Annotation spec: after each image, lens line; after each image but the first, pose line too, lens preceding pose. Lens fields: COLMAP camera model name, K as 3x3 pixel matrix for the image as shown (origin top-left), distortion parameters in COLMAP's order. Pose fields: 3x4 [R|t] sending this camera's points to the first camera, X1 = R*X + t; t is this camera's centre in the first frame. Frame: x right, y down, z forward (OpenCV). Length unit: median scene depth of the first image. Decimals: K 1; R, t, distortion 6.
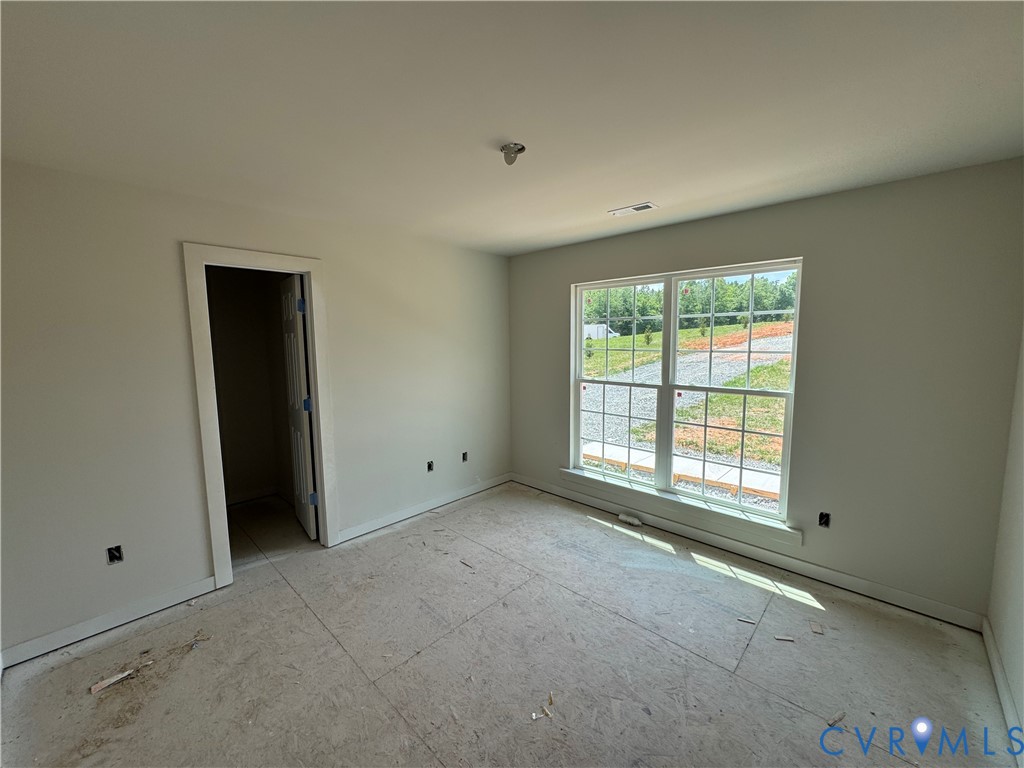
lens RADIAL K [[406.6, 0, 512.0], [0, 406.6, 384.0], [0, 0, 1]] dist [0.000499, -0.000020]
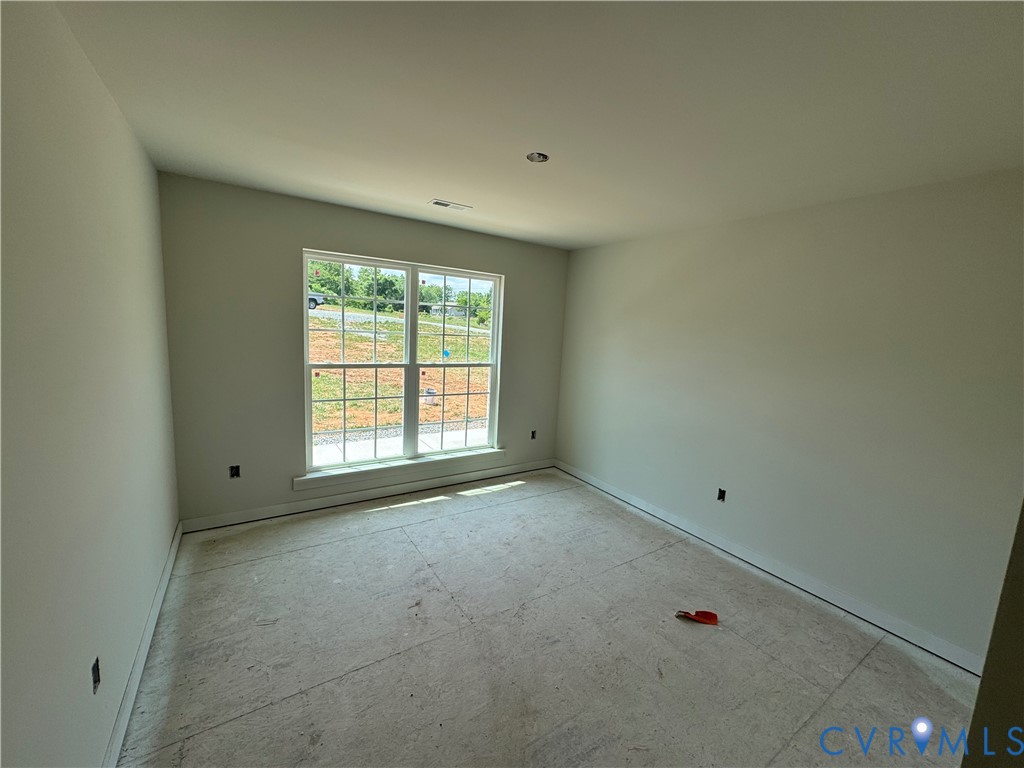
lens RADIAL K [[406.6, 0, 512.0], [0, 406.6, 384.0], [0, 0, 1]] dist [0.000499, -0.000020]
pose [[0.211236, -0.117679, 0.970325, -0.653109], [0.041946, 0.992903, 0.111285, -0.056580], [-0.976535, 0.017194, 0.214673, 0.490423]]
